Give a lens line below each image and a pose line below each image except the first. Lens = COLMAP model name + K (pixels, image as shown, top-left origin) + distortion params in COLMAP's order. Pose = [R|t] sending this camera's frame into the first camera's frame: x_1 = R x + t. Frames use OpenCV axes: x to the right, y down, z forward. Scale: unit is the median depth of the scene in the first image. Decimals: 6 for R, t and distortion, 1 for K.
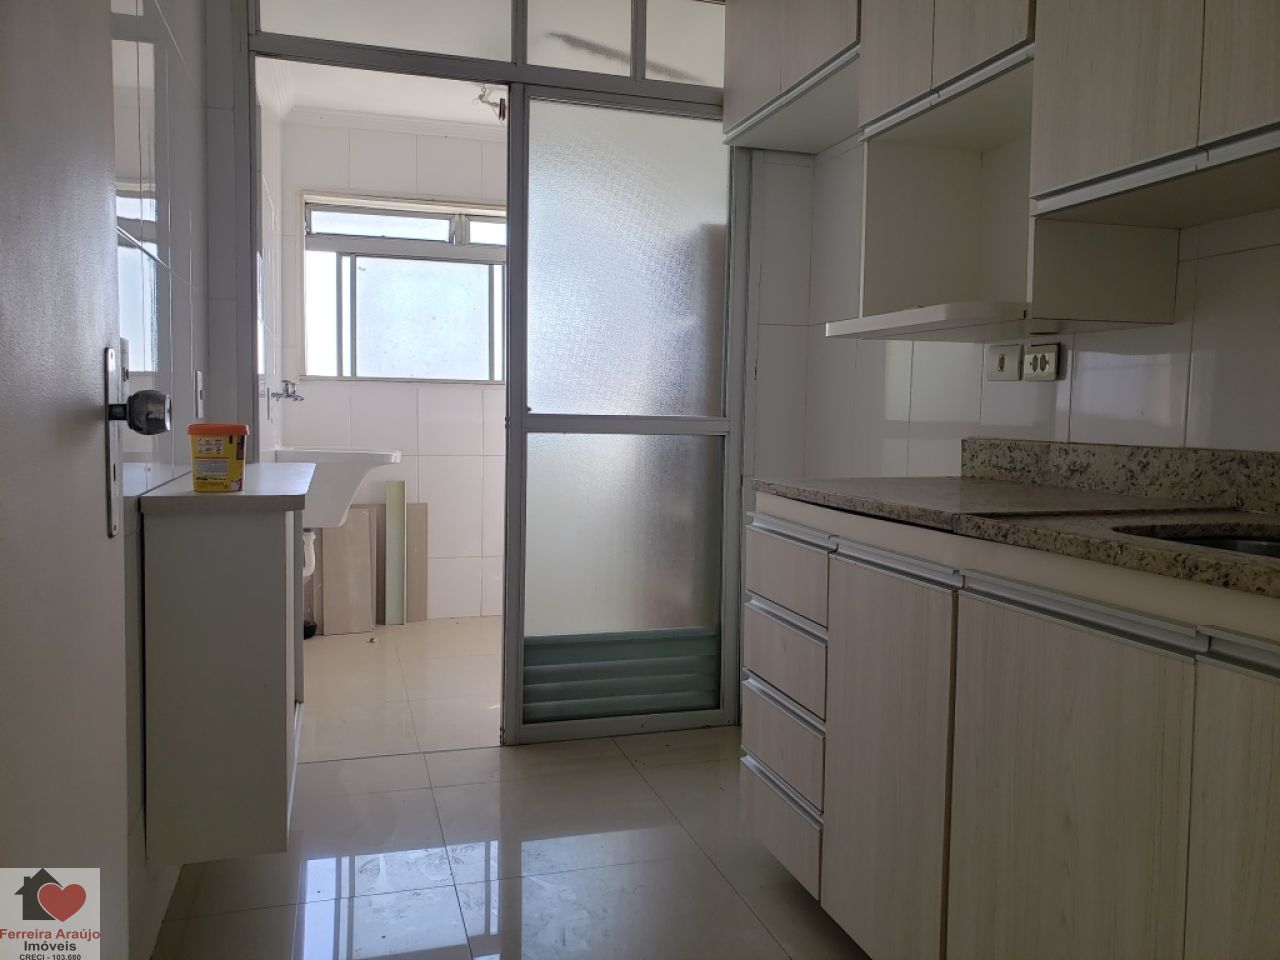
lens RADIAL K [[1009.4, 0, 645.1], [0, 1009.4, 473.4], [0, 0, 1]] dist [0.005615, 0.019227]
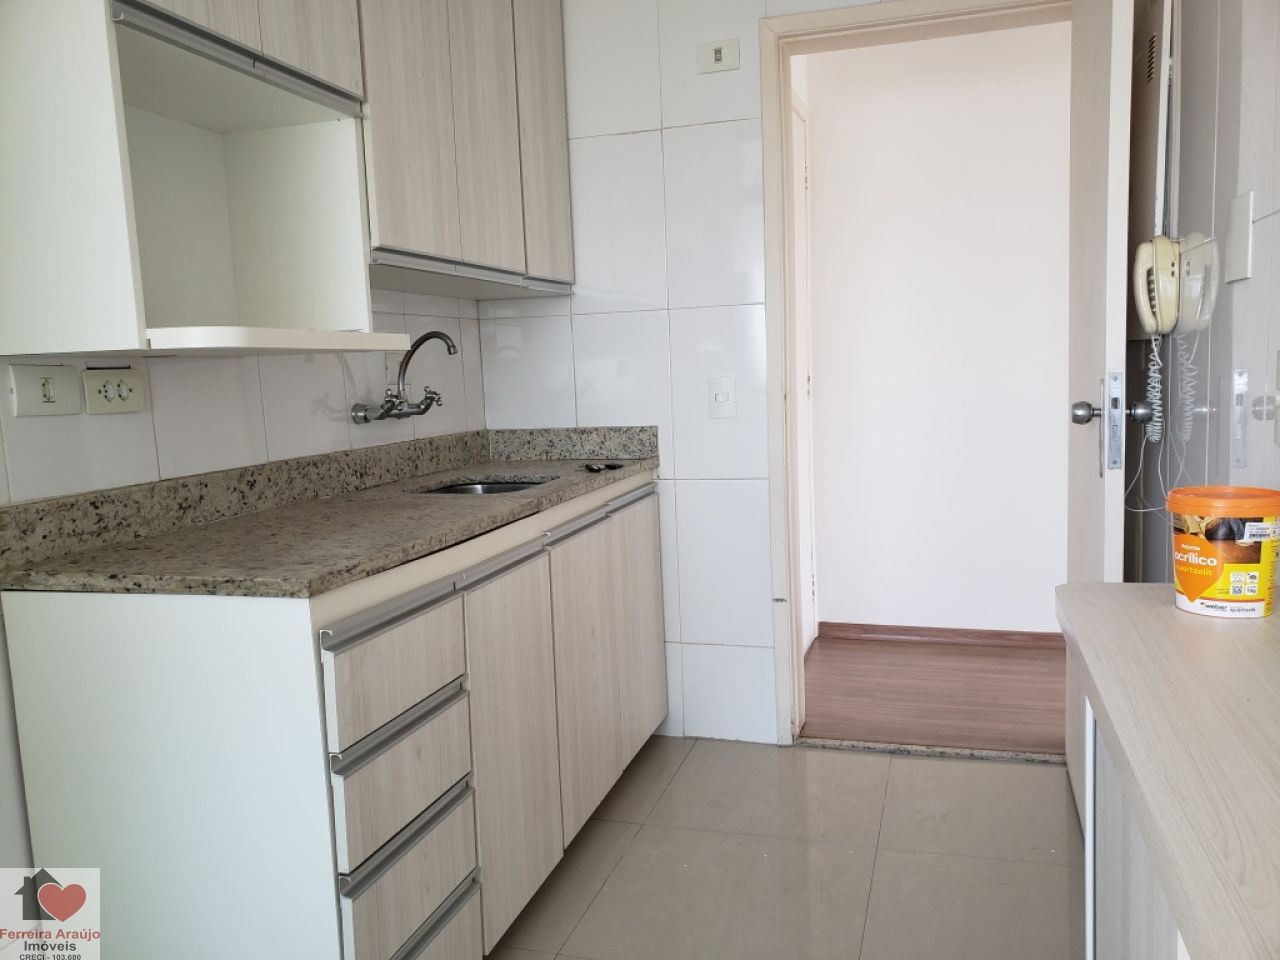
lens RADIAL K [[1009.4, 0, 660.0], [0, 1009.4, 488.1], [0, 0, 1]] dist [0.005615, 0.019227]
pose [[-0.837343, -0.047547, 0.544606, -0.411125], [0.062683, 0.981289, 0.182049, -0.151033], [-0.543072, 0.186576, -0.818695, 1.424168]]
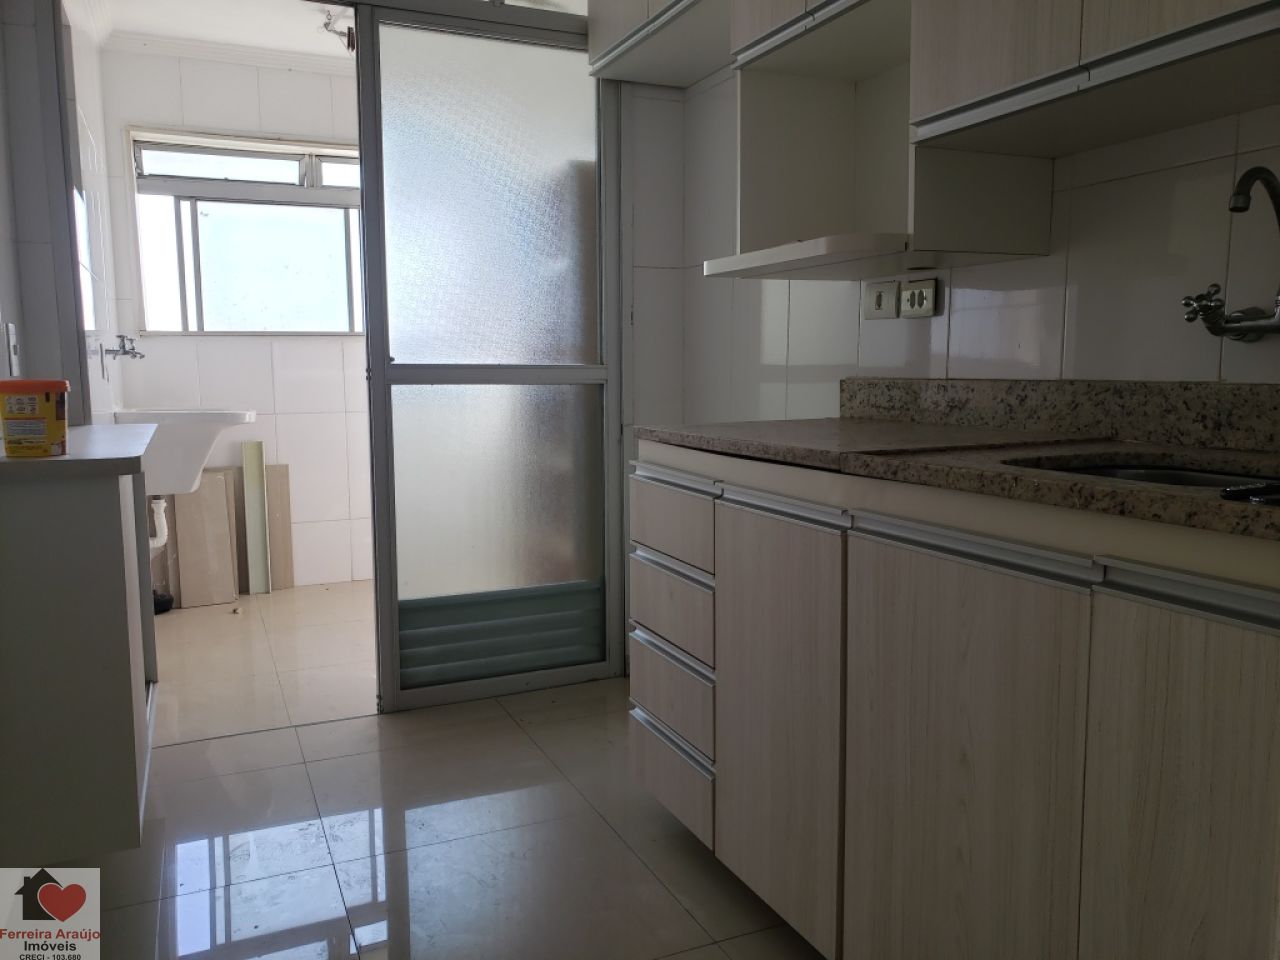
lens RADIAL K [[1009.4, 0, 642.3], [0, 1009.4, 477.7], [0, 0, 1]] dist [0.005615, 0.019227]
pose [[0.992237, -0.036369, 0.118925, -0.000559], [0.030338, 0.998179, 0.052138, 0.005339], [-0.120604, -0.048125, 0.991533, 0.043738]]
